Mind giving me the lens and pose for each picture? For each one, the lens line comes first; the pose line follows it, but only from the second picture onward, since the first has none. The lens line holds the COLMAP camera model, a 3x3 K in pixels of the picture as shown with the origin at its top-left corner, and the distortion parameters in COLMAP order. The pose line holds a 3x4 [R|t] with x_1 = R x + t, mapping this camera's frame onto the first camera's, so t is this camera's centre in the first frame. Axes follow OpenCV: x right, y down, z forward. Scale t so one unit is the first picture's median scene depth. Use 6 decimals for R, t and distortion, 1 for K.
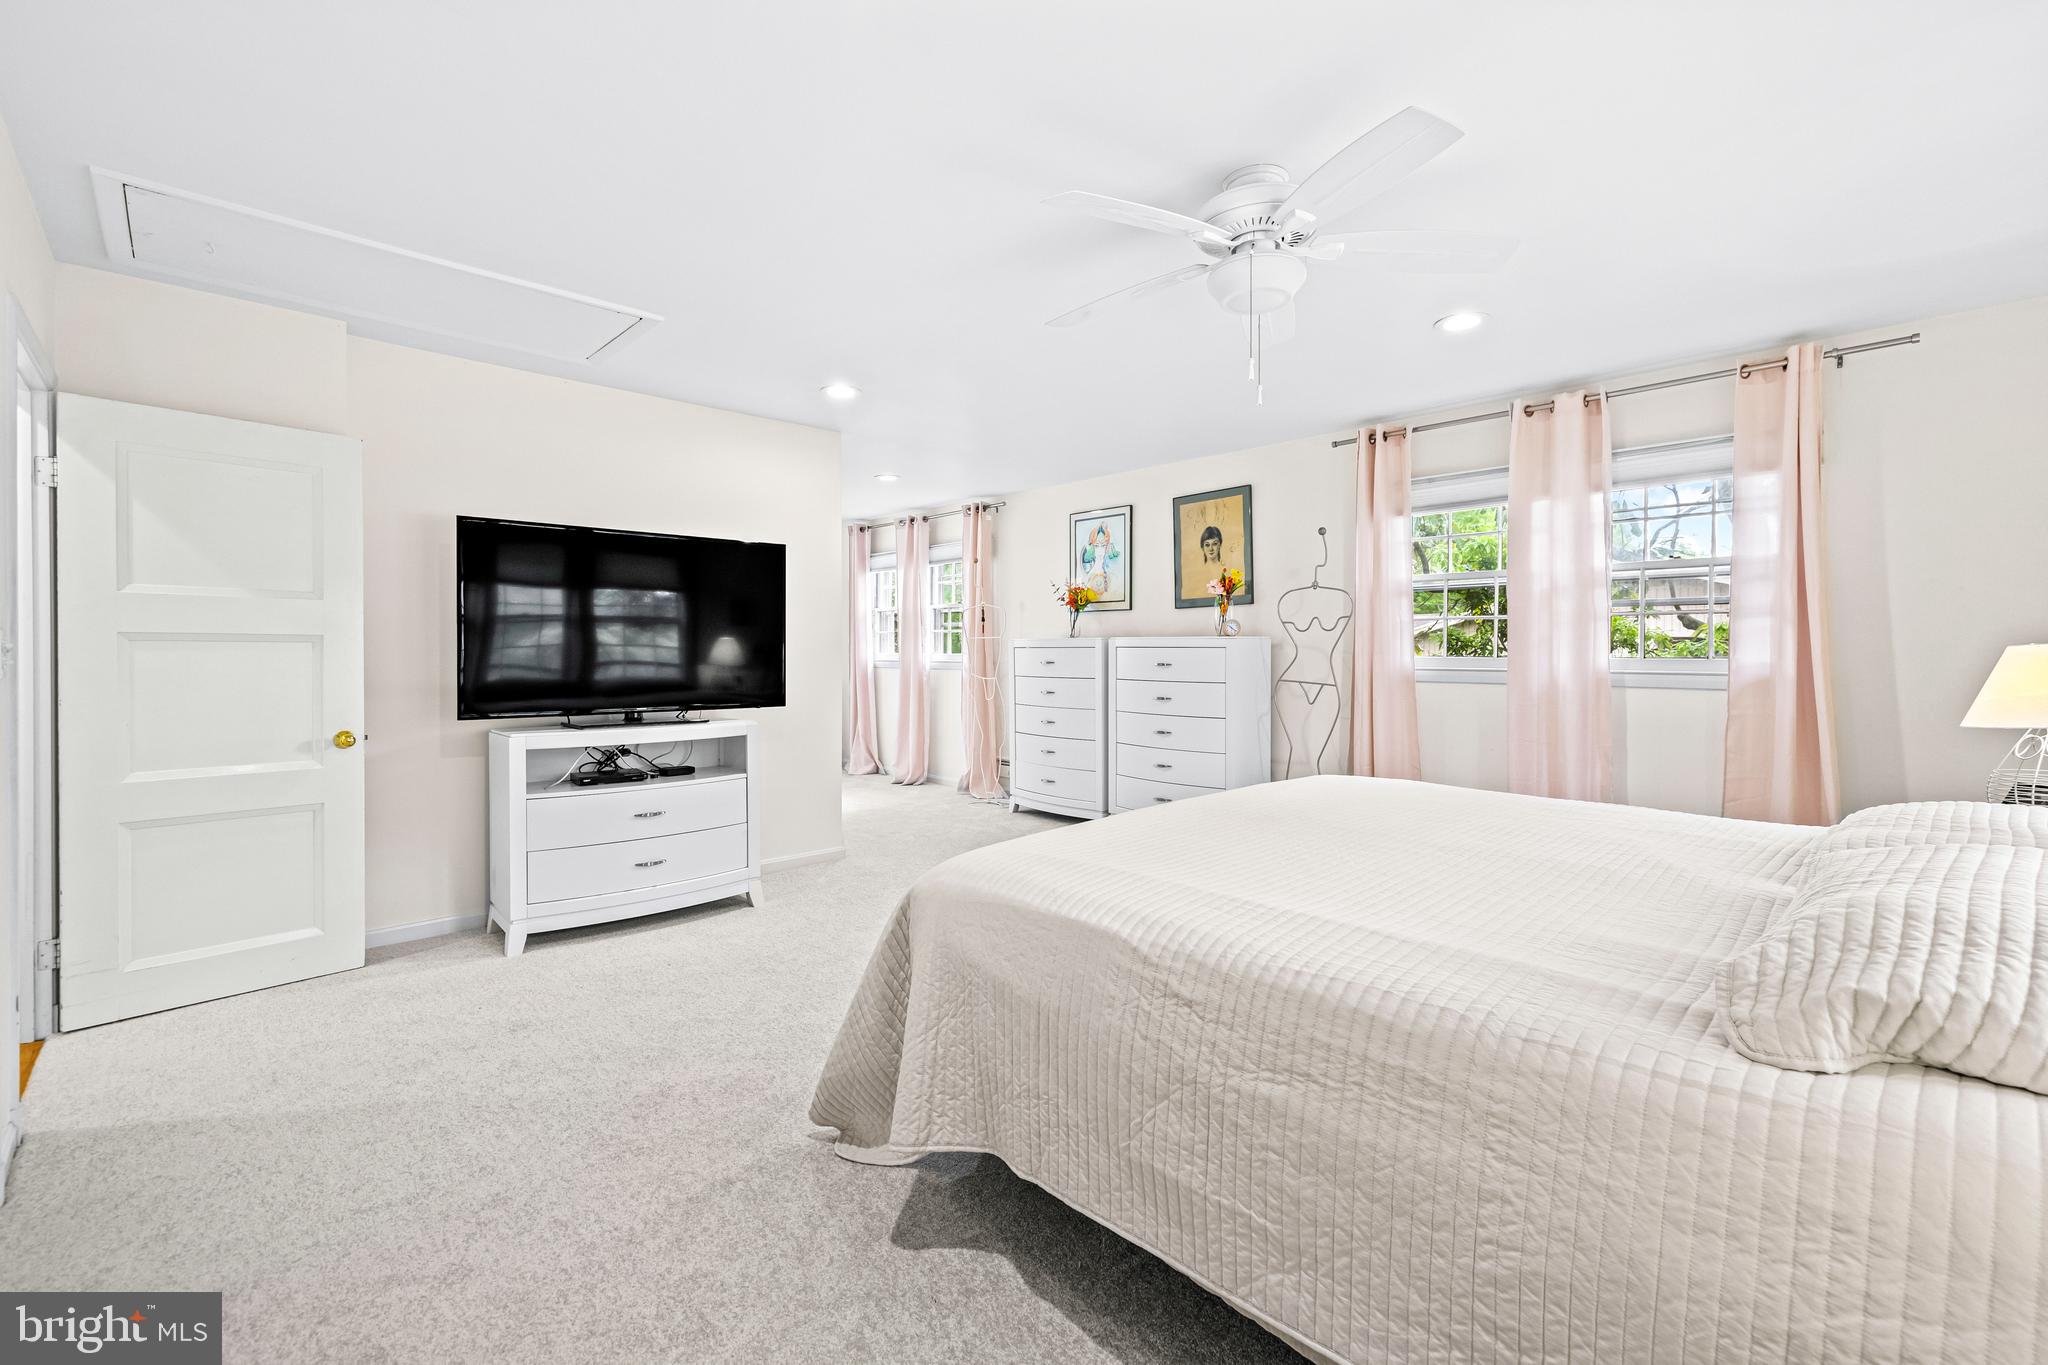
lens RADIAL K [[867.3, 0, 980.5], [0, 867.3, 659.2], [0, 0, 1]] dist [0.000316, 0.001459]
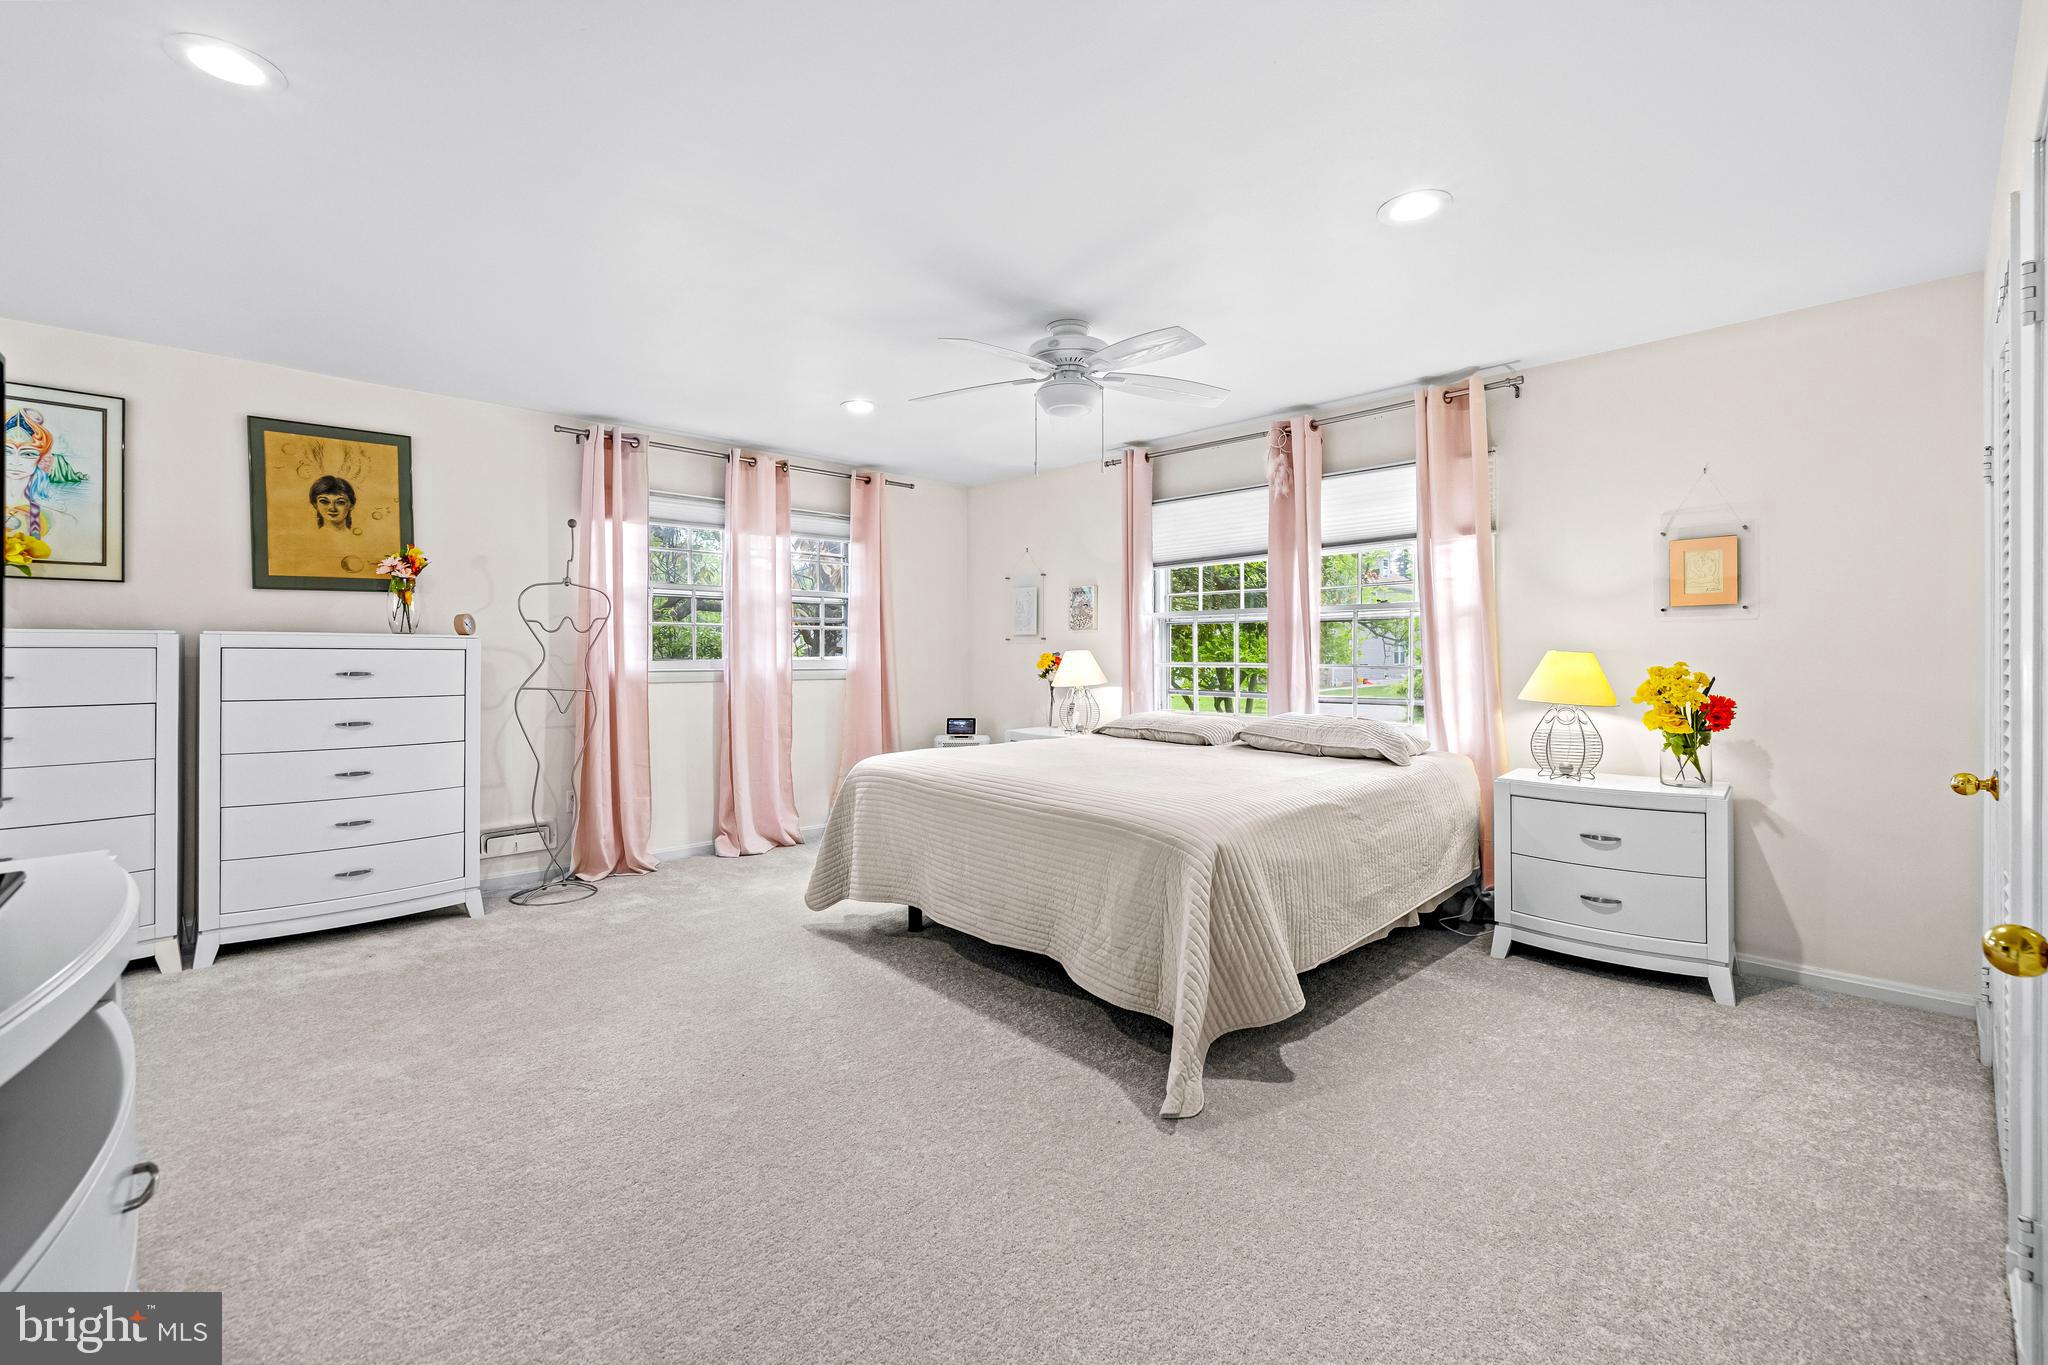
lens RADIAL K [[867.3, 0, 1023.0], [0, 867.3, 665.9], [0, 0, 1]] dist [0.000316, 0.001459]
pose [[-0.035090, -0.012920, 0.999301, -0.610832], [0.009516, 0.999867, 0.013262, -0.004420], [-0.999339, 0.009974, -0.034963, 0.618505]]
